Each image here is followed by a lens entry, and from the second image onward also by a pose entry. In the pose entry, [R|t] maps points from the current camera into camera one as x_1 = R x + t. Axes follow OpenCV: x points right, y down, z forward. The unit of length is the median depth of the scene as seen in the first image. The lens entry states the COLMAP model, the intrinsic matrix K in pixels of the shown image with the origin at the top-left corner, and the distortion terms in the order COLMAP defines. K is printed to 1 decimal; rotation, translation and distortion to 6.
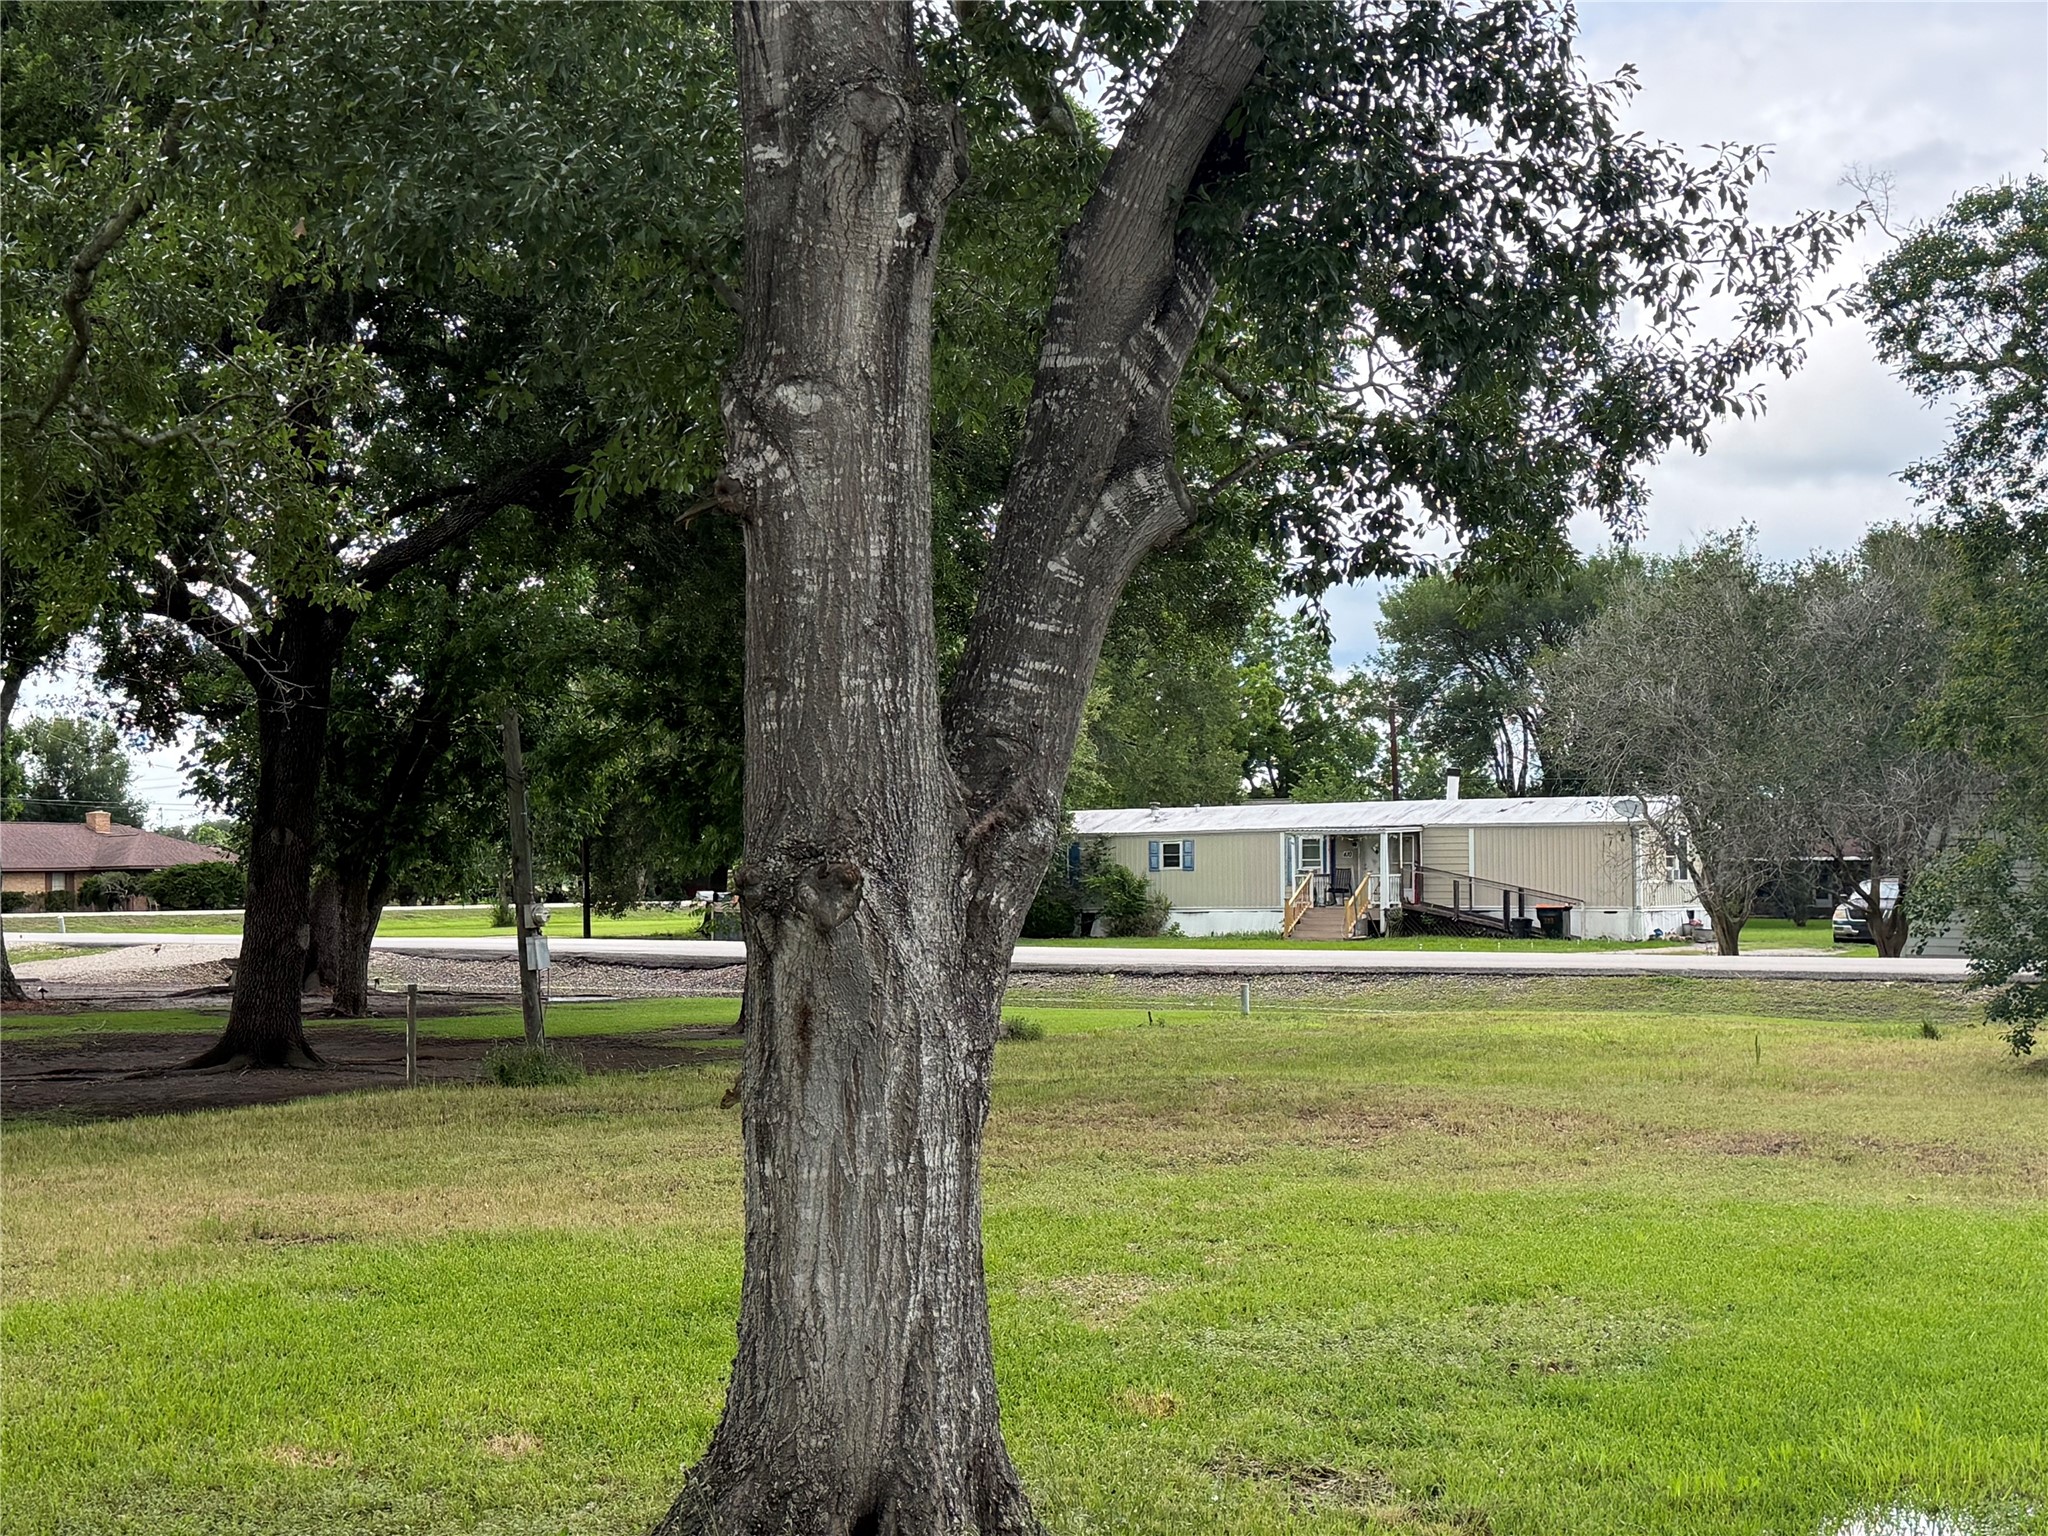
lens RADIAL K [[2848.2, 0, 1077.3], [0, 2848.2, 755.0], [0, 0, 1]] dist [0.077897, 0.000000]
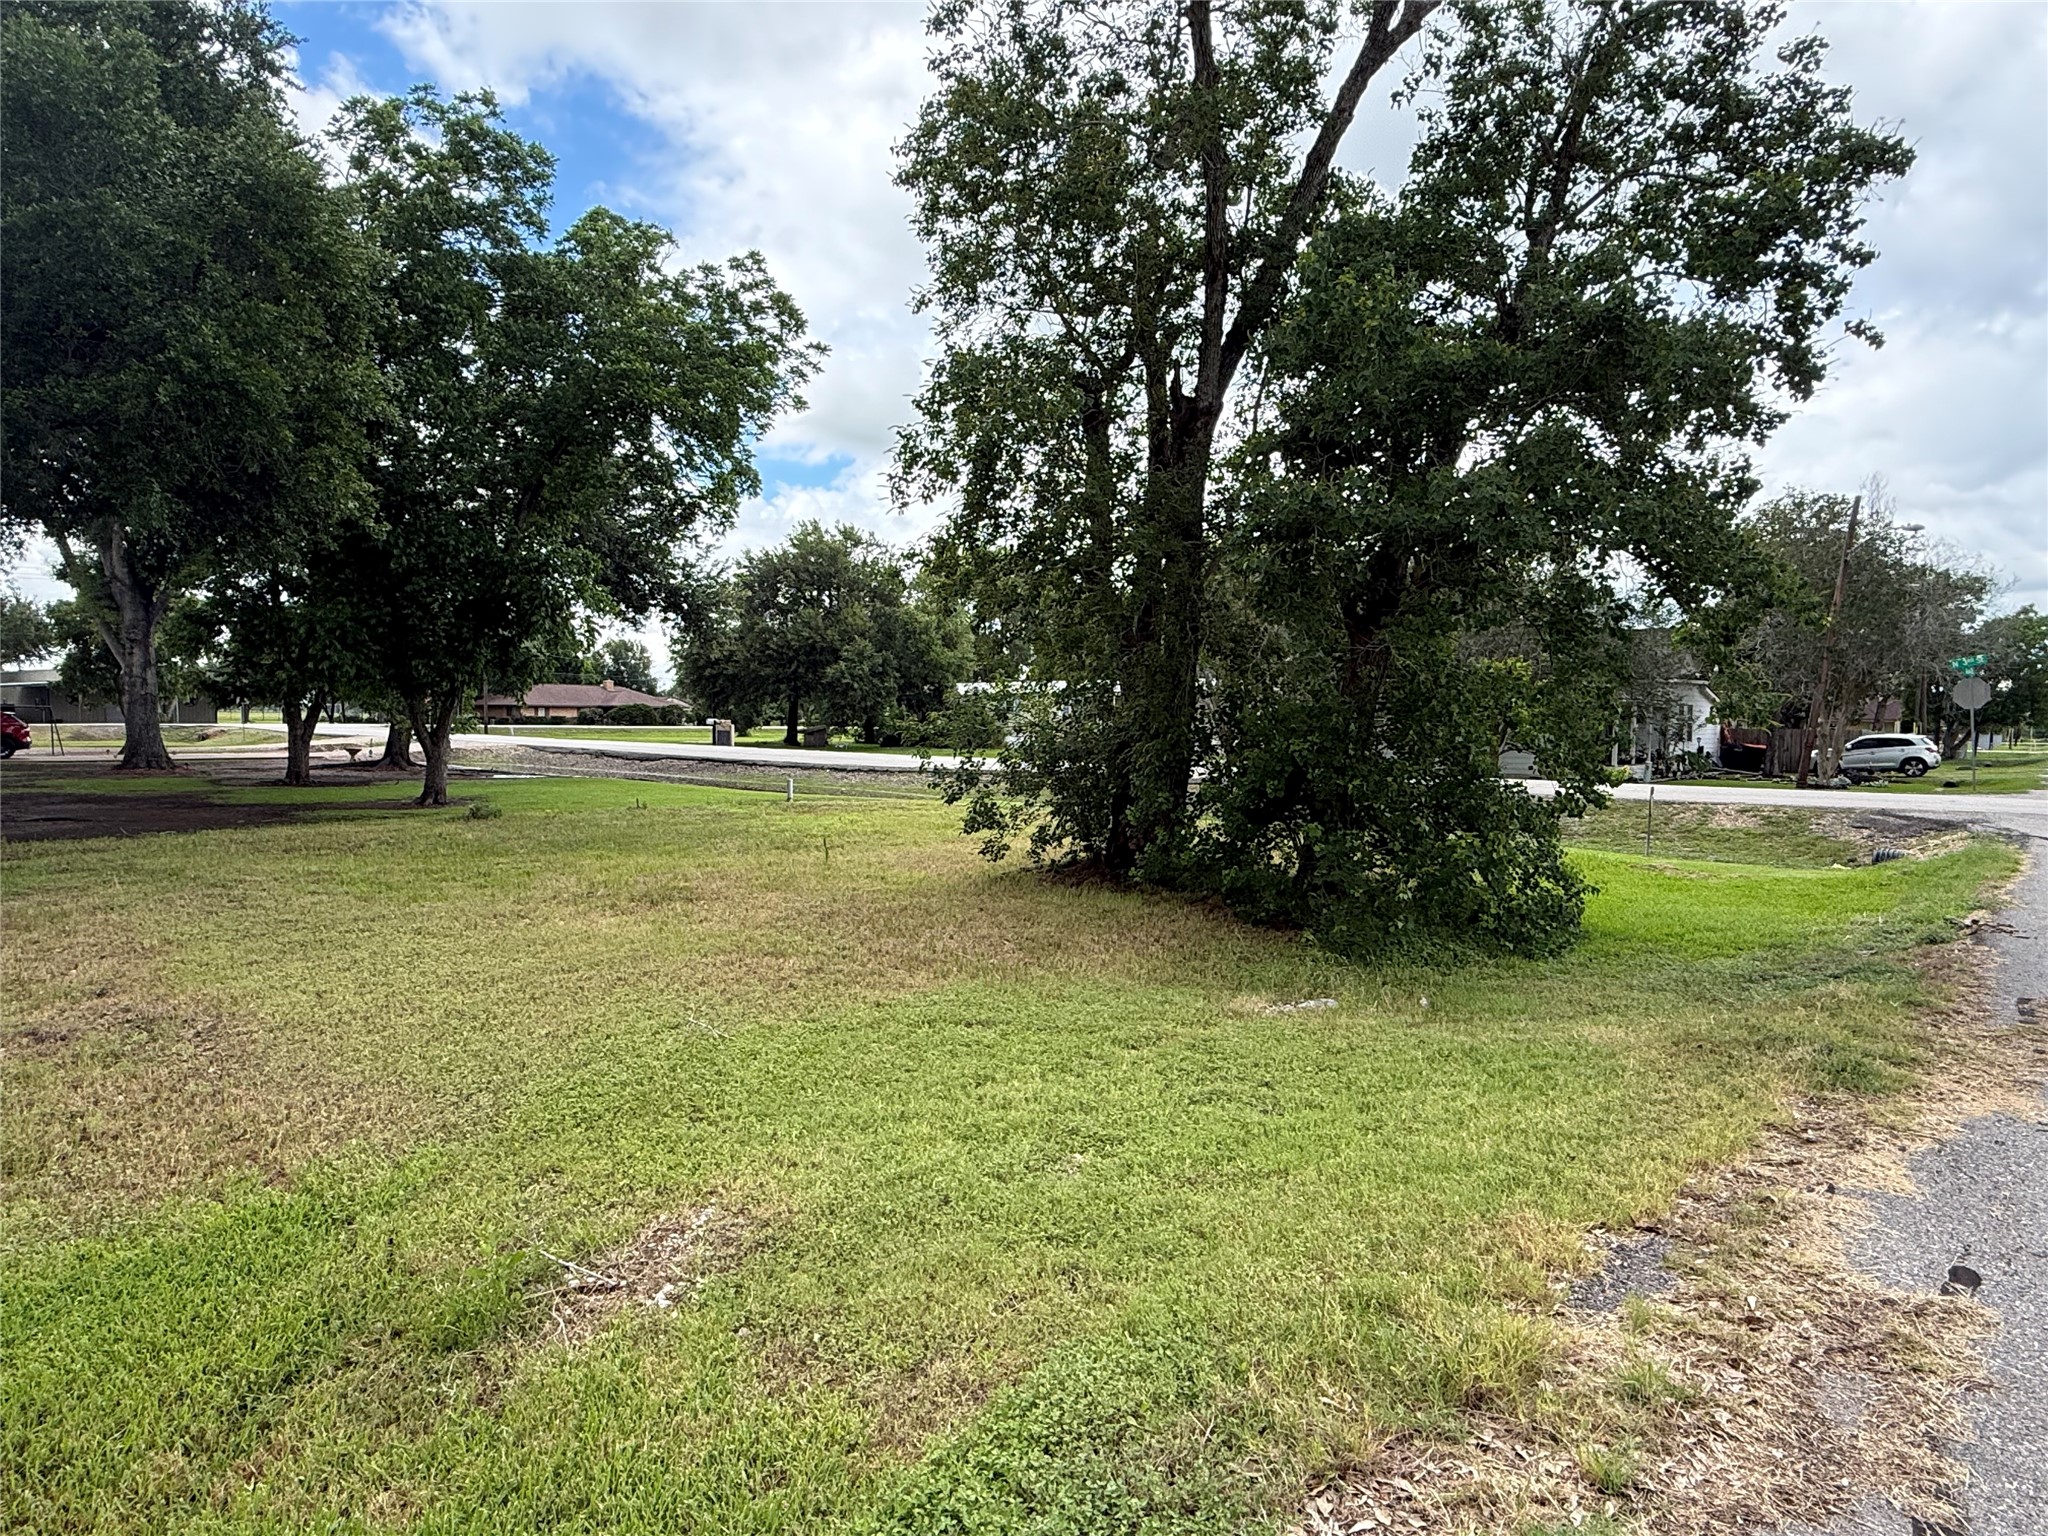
lens RADIAL K [[1226.1, 0, 1043.3], [0, 1226.1, 766.8], [0, 0, 1]] dist [-0.004150, 0.003903]
pose [[0.995988, 0.023116, -0.086447, 0.668629], [-0.016087, 0.996573, 0.081134, 0.040049], [0.088026, -0.079418, 0.992947, 0.871730]]
